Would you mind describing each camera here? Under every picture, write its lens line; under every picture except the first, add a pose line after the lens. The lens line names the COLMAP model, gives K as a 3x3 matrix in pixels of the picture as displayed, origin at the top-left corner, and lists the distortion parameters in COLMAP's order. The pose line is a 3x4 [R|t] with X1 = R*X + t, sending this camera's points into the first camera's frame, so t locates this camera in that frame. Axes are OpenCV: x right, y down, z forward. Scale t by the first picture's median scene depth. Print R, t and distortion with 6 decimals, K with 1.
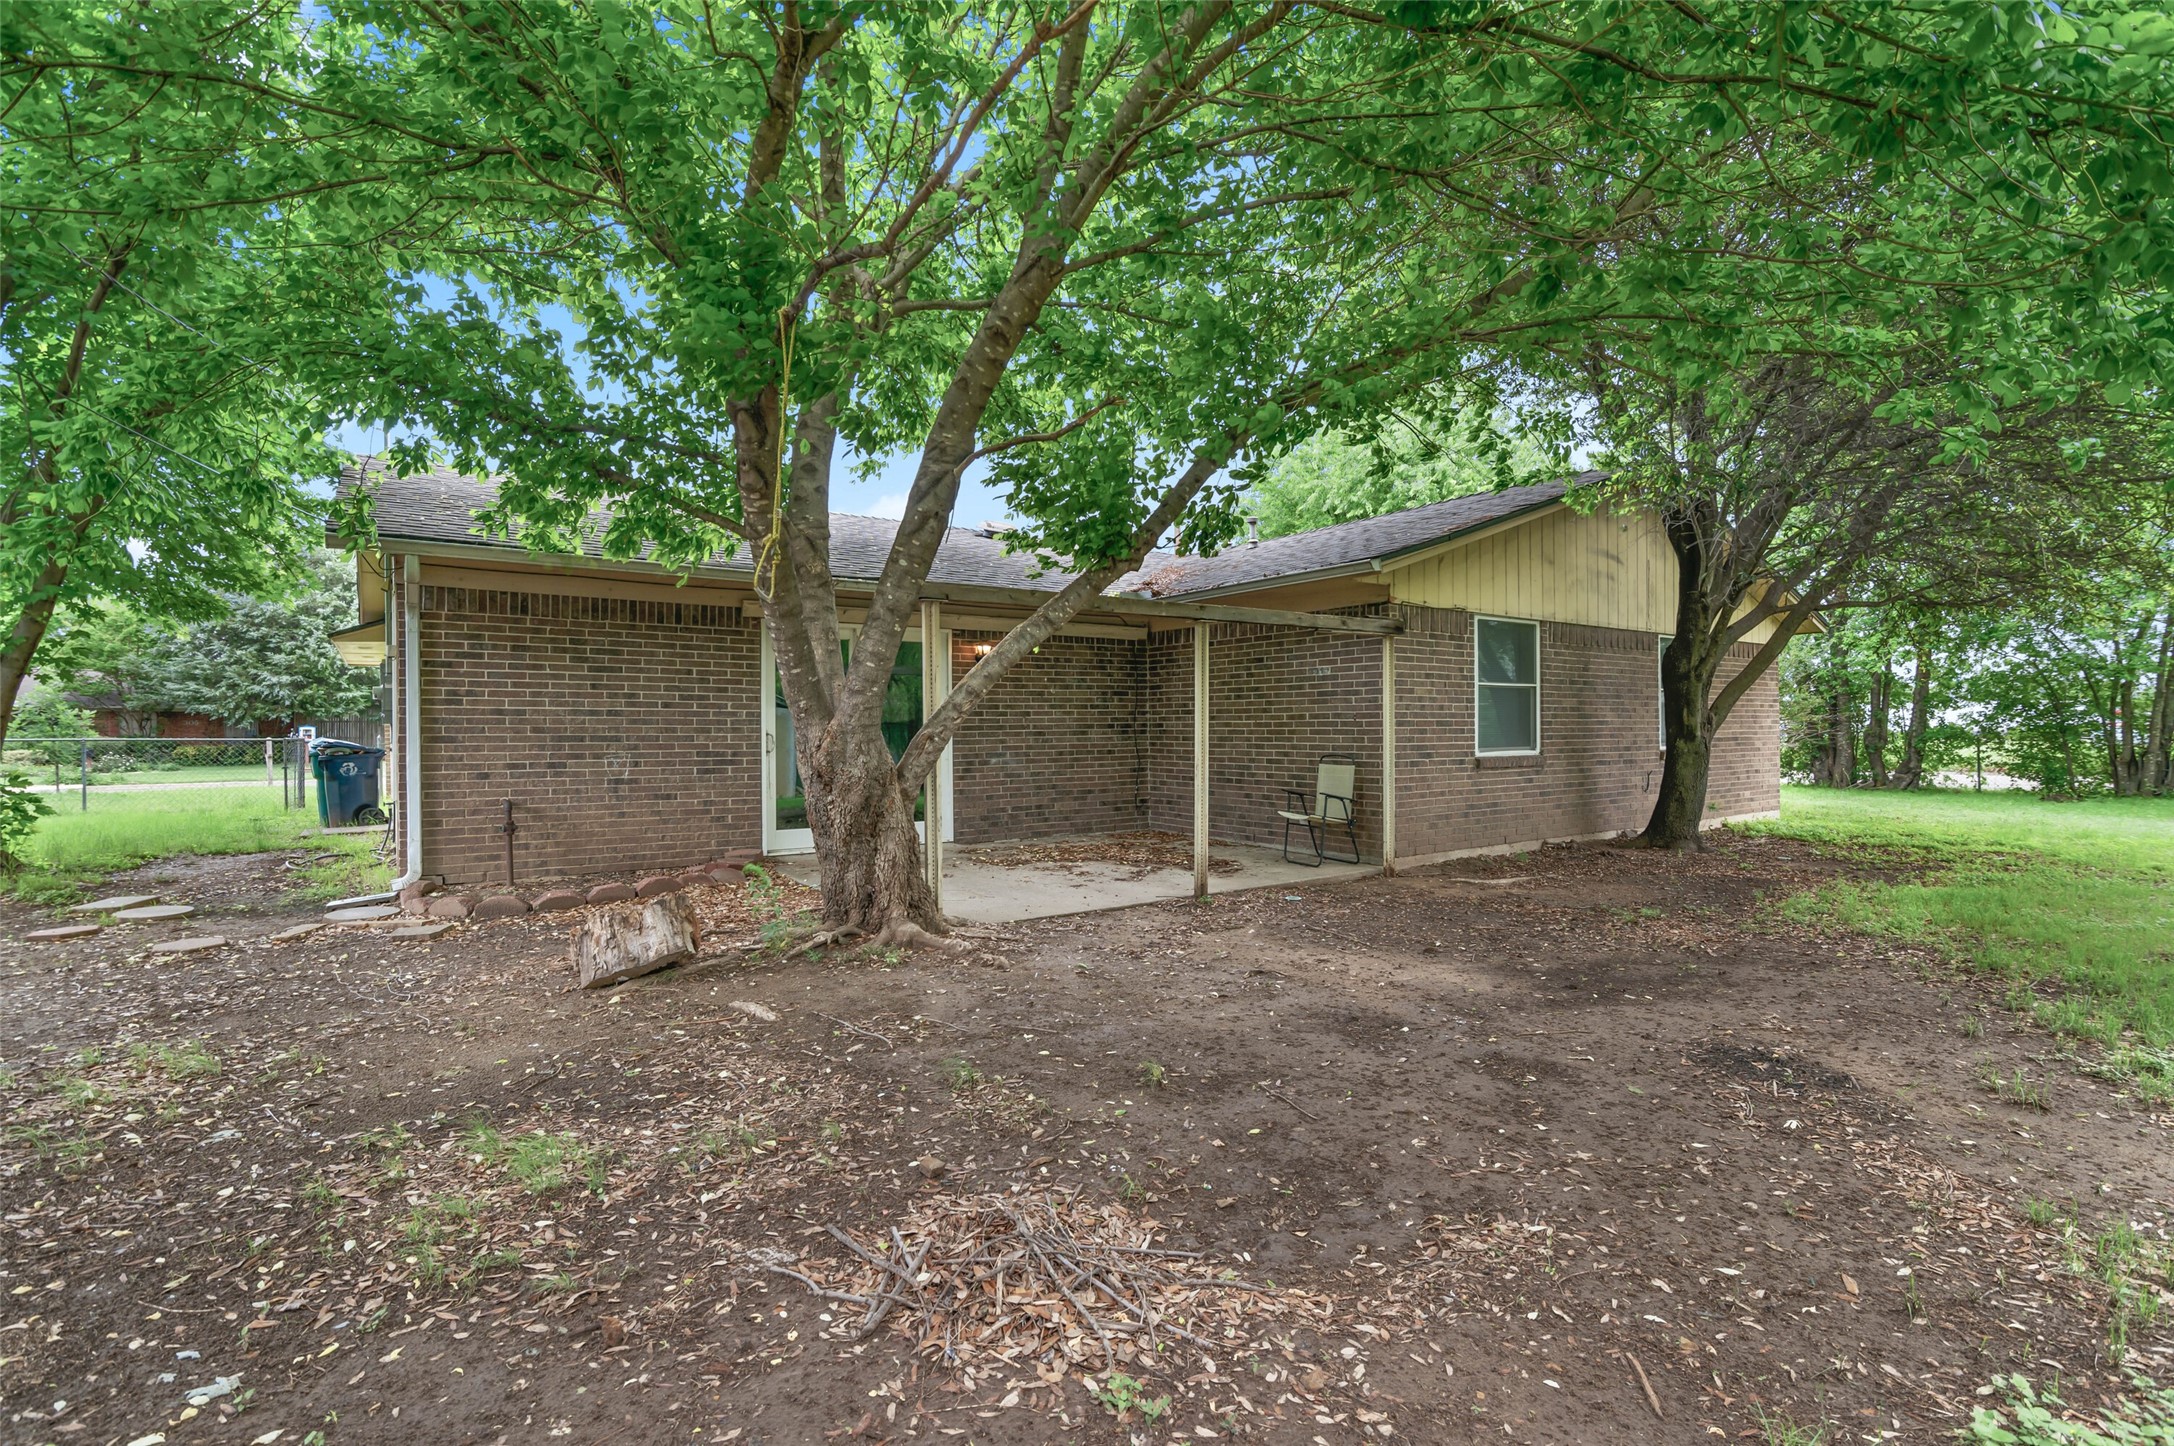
lens RADIAL K [[1756.5, 0, 1087.0], [0, 1756.5, 723.0], [0, 0, 1]] dist [-0.001642, -0.000410]
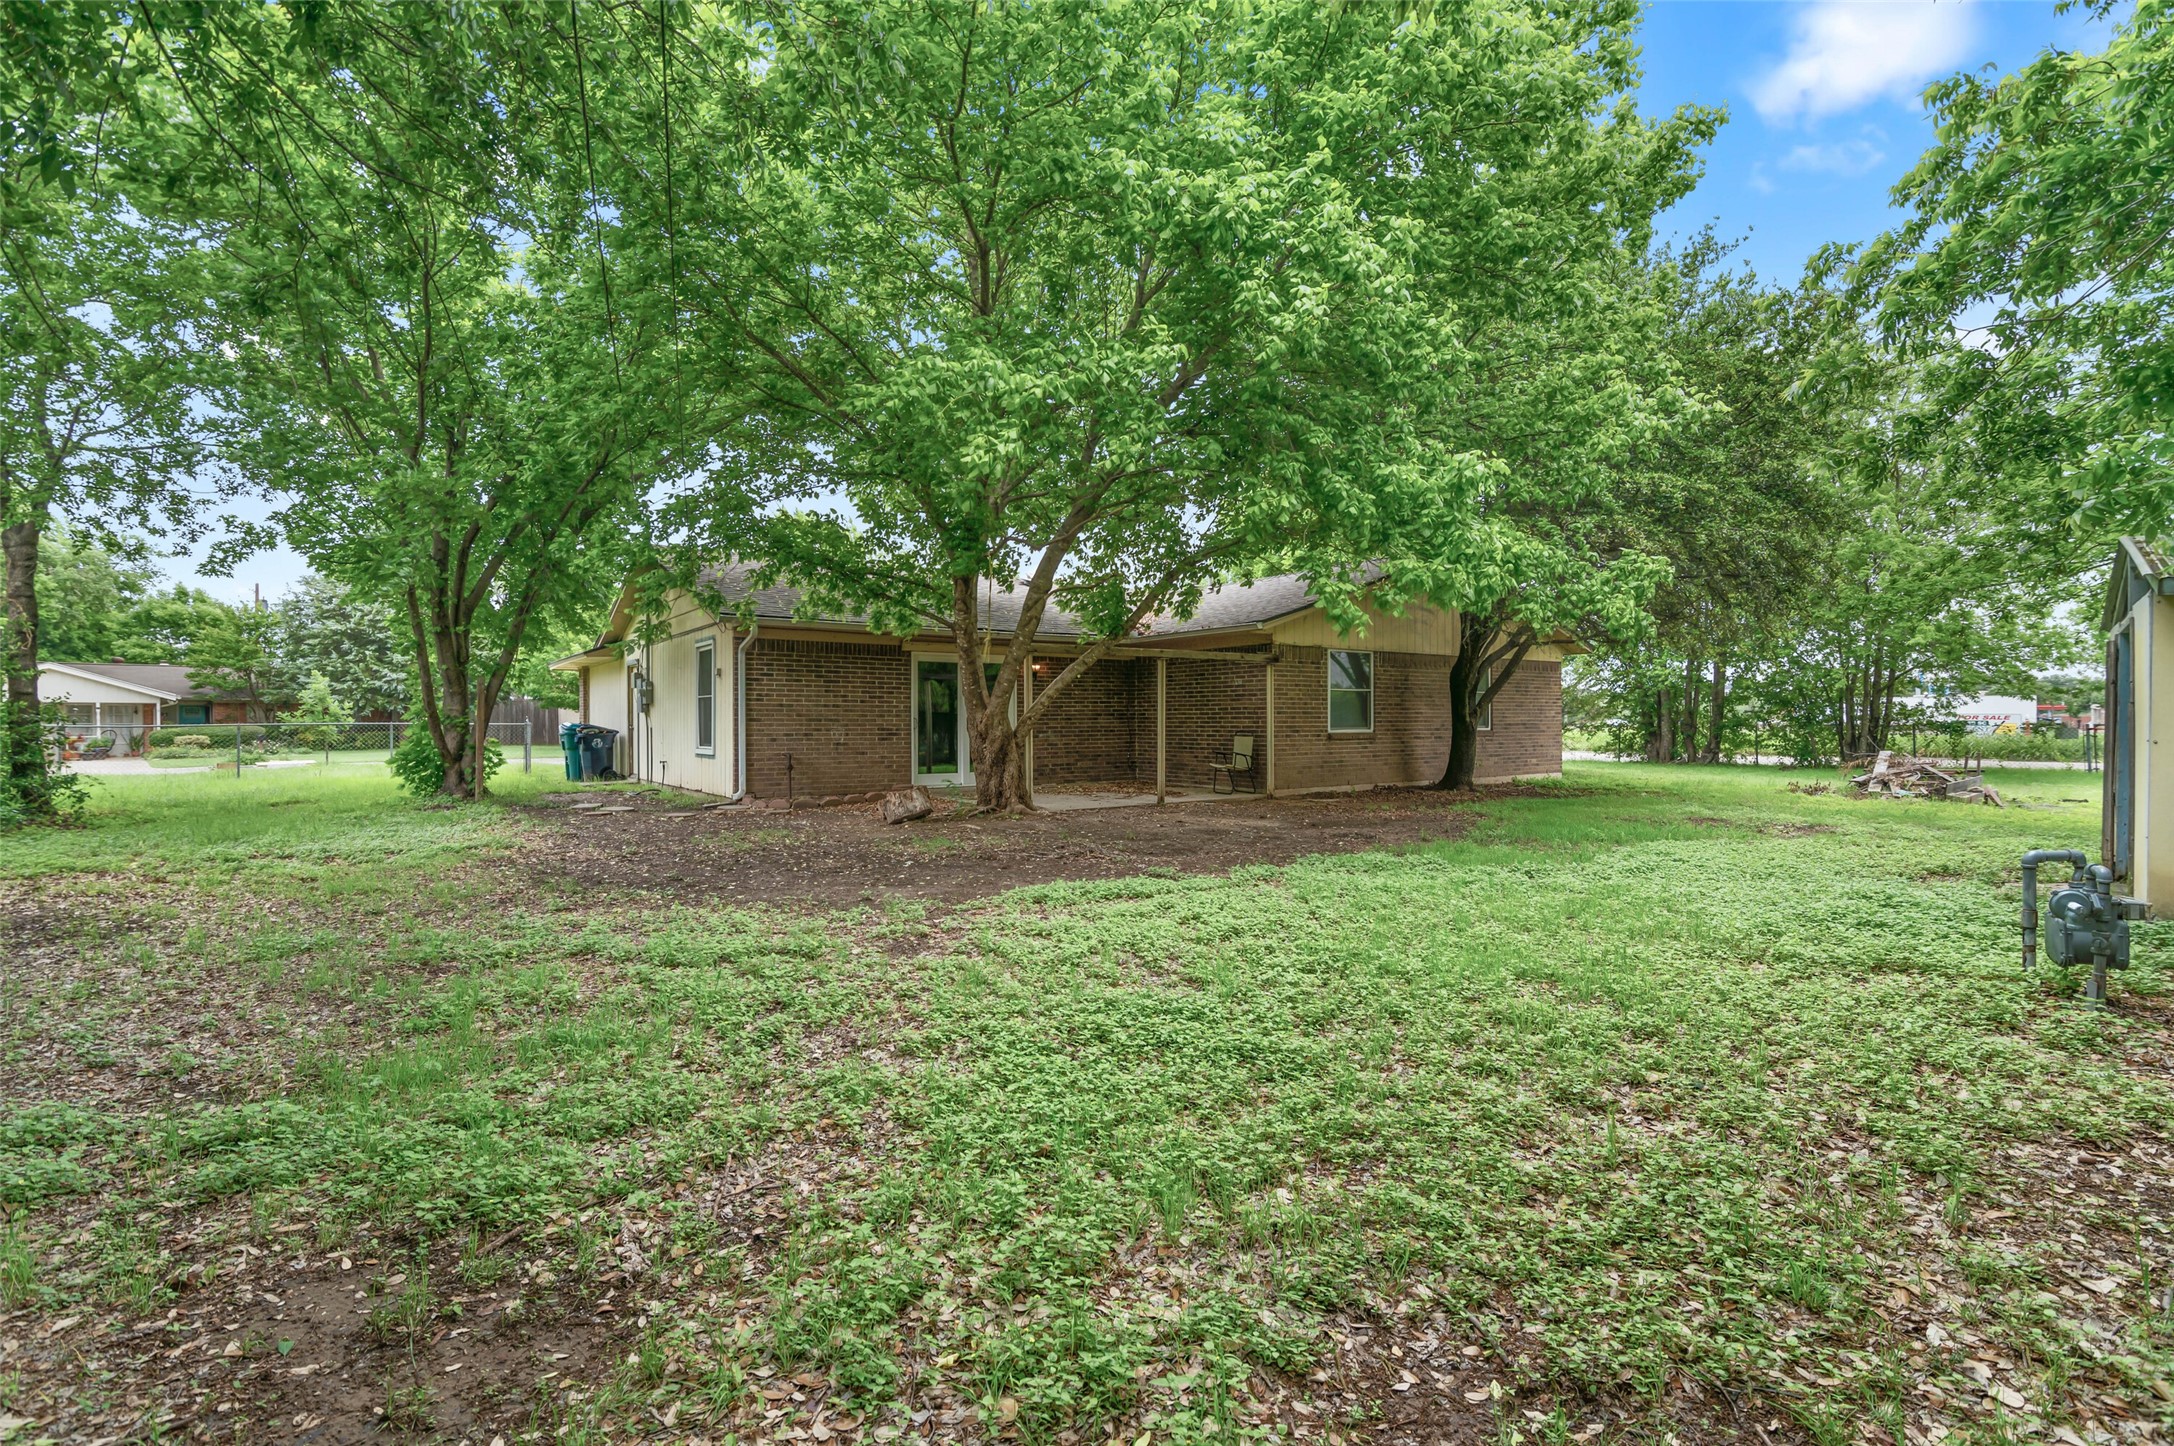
lens RADIAL K [[1756.5, 0, 1087.0], [0, 1756.5, 723.0], [0, 0, 1]] dist [-0.001642, -0.000410]
pose [[0.999997, 0.001633, 0.001886, -0.014719], [-0.001641, 0.999989, 0.004357, 0.003205], [-0.001879, -0.004360, 0.999989, -0.715576]]
